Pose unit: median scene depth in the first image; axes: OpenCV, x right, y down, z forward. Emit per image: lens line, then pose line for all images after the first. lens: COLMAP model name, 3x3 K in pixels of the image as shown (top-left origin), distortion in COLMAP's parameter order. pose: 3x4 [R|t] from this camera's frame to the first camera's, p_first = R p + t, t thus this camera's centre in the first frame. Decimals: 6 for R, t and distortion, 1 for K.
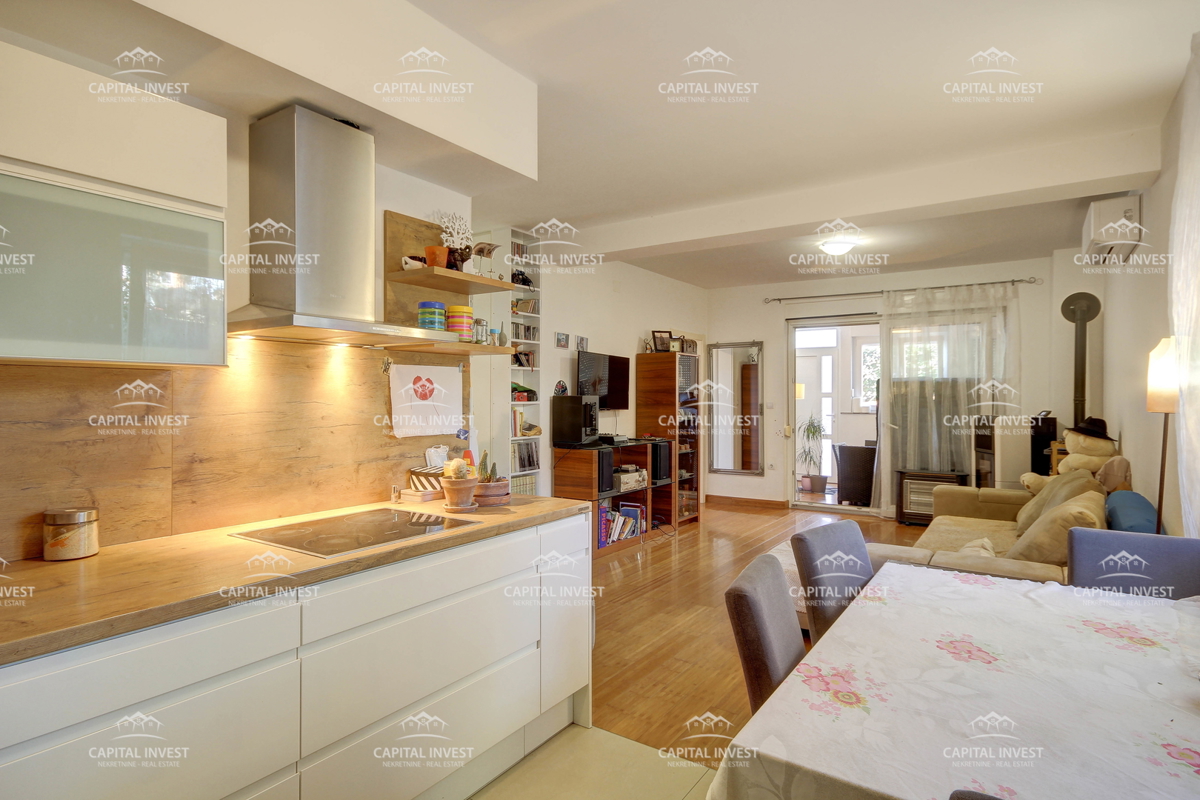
lens RADIAL K [[647.6, 0, 598.9], [0, 647.6, 398.0], [0, 0, 1]] dist [-0.014346, -0.001302]
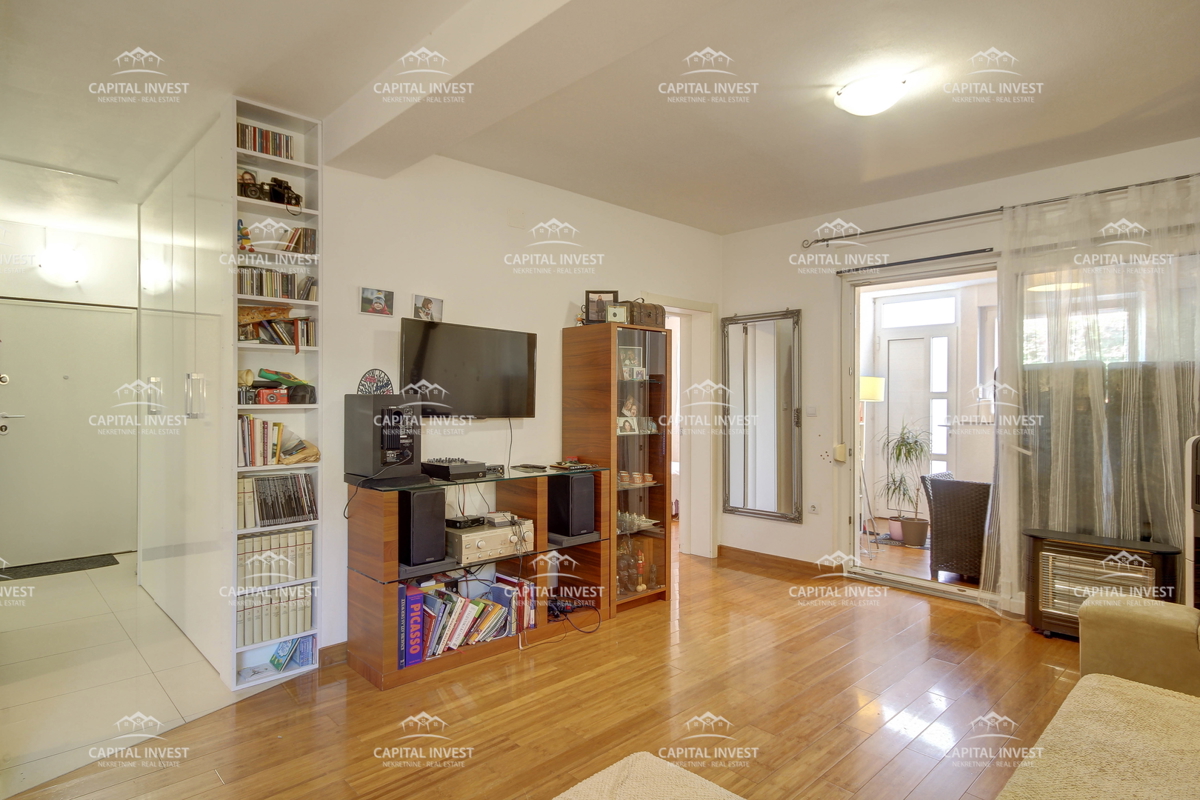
lens RADIAL K [[647.6, 0, 595.2], [0, 647.6, 402.3], [0, 0, 1]] dist [-0.014346, -0.001302]
pose [[0.975075, 0.003860, -0.221843, 0.229523], [-0.002775, 0.999983, 0.005201, -0.000049], [0.221859, -0.004456, 0.975069, 0.395544]]
